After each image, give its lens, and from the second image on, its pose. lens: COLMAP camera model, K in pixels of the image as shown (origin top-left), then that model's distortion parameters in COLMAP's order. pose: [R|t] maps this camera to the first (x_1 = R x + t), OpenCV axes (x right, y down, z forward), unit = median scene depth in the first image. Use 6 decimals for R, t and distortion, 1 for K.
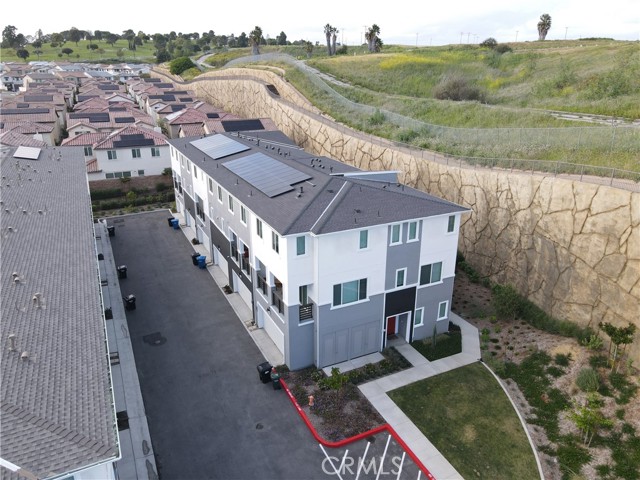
lens RADIAL K [[470.2, 0, 320.0], [0, 470.2, 240.0], [0, 0, 1]] dist [0.013954, 0.007718]
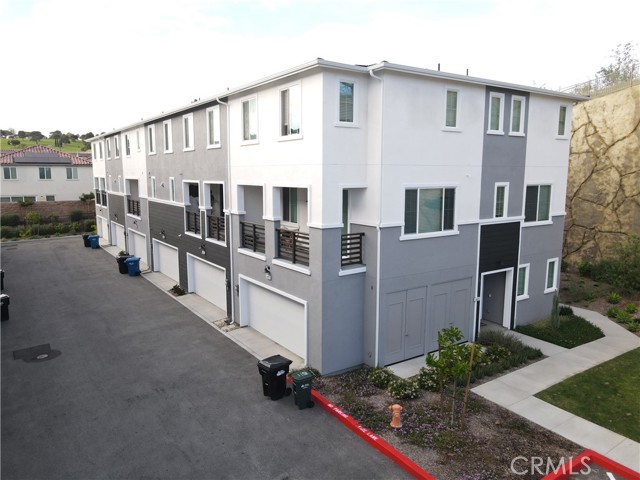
lens RADIAL K [[470.2, 0, 320.0], [0, 470.2, 240.0], [0, 0, 1]] dist [0.013954, 0.007718]
pose [[0.989623, -0.021374, 0.142087, -0.127646], [0.051097, 0.976584, -0.208979, 0.233303], [-0.134293, 0.214070, 0.967543, 0.476401]]
